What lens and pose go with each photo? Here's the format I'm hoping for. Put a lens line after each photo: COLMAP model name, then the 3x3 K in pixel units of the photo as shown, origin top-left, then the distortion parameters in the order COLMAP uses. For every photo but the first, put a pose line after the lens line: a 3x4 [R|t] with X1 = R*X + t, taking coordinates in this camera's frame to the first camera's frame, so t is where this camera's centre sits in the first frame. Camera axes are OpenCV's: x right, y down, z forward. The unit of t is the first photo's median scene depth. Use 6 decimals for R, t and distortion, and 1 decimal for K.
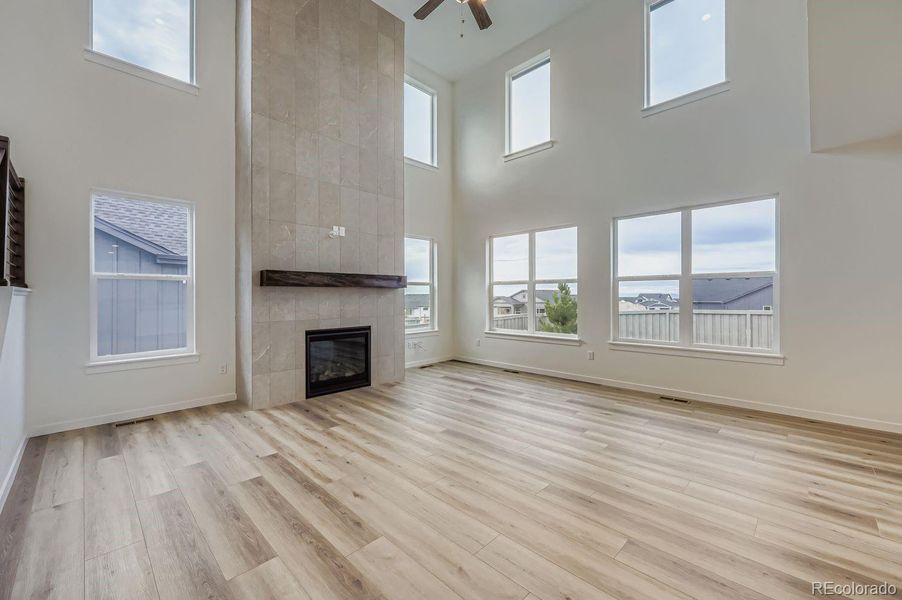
lens RADIAL K [[365.4, 0, 455.0], [0, 365.4, 298.8], [0, 0, 1]] dist [-0.003672, 0.000422]
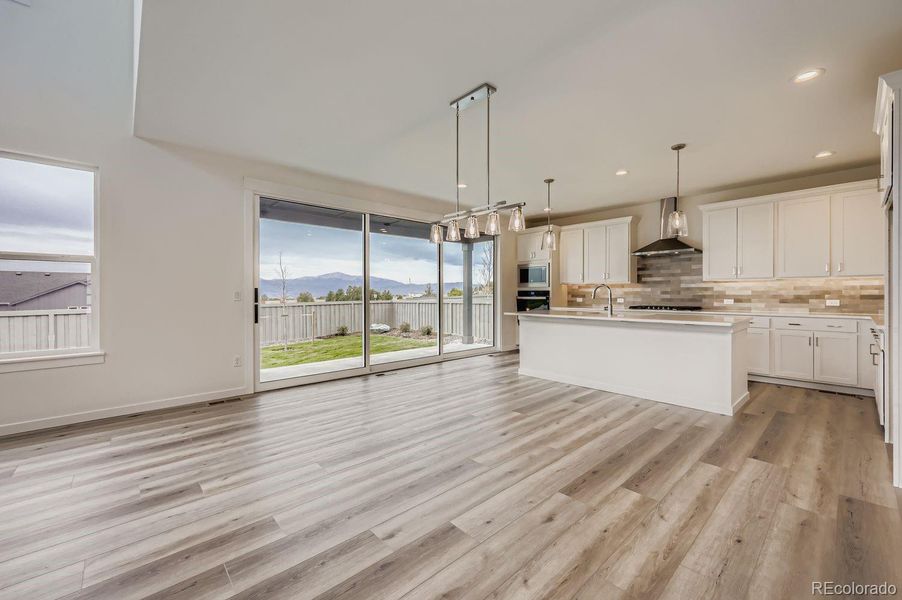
lens RADIAL K [[365.4, 0, 453.1], [0, 365.4, 292.4], [0, 0, 1]] dist [-0.003672, 0.000422]
pose [[0.051989, 0.010897, 0.998588, 0.058439], [0.013451, 0.999842, -0.011611, 0.033407], [-0.998557, 0.014035, 0.051834, 0.103399]]
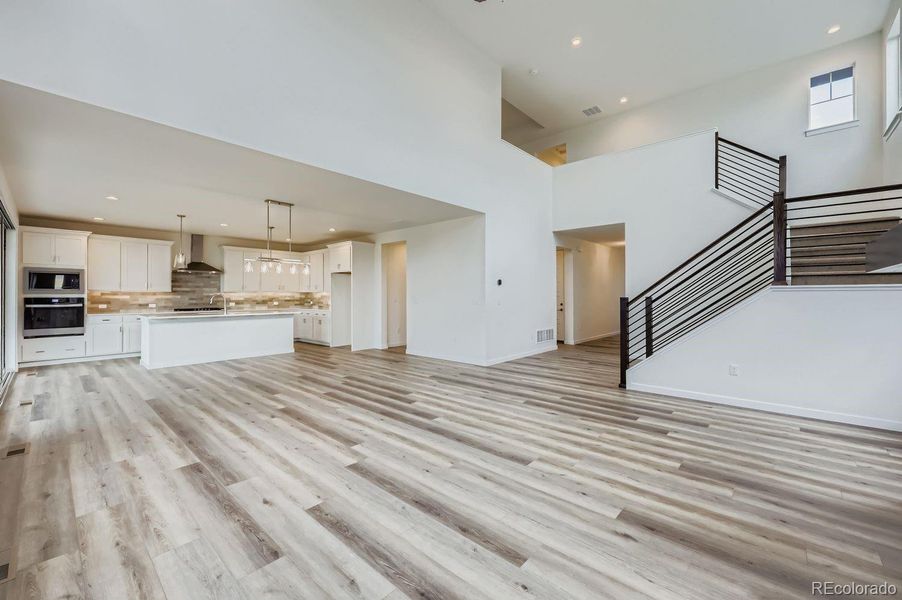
lens RADIAL K [[365.4, 0, 459.5], [0, 365.4, 286.6], [0, 0, 1]] dist [-0.003672, 0.000422]
pose [[-0.998511, 0.007275, -0.054071, 0.157453], [0.007907, 0.999903, -0.011470, -0.013031], [0.053982, -0.011881, -0.998471, 1.731394]]
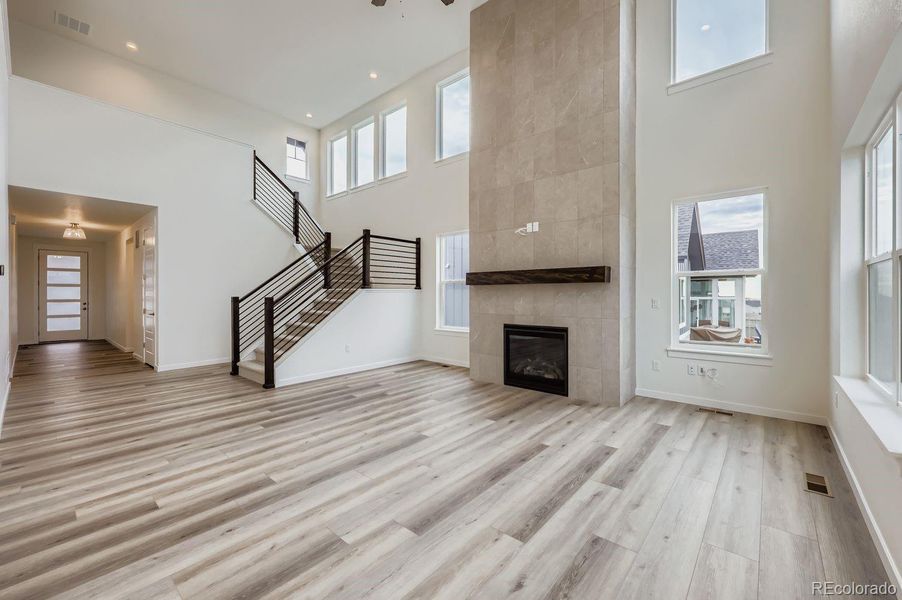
lens RADIAL K [[365.4, 0, 452.9], [0, 365.4, 295.7], [0, 0, 1]] dist [-0.003672, 0.000422]
pose [[0.063309, 0.009640, -0.997947, 0.886886], [-0.008799, 0.999920, 0.009101, -0.009617], [0.997955, 0.008204, 0.063389, 0.978555]]
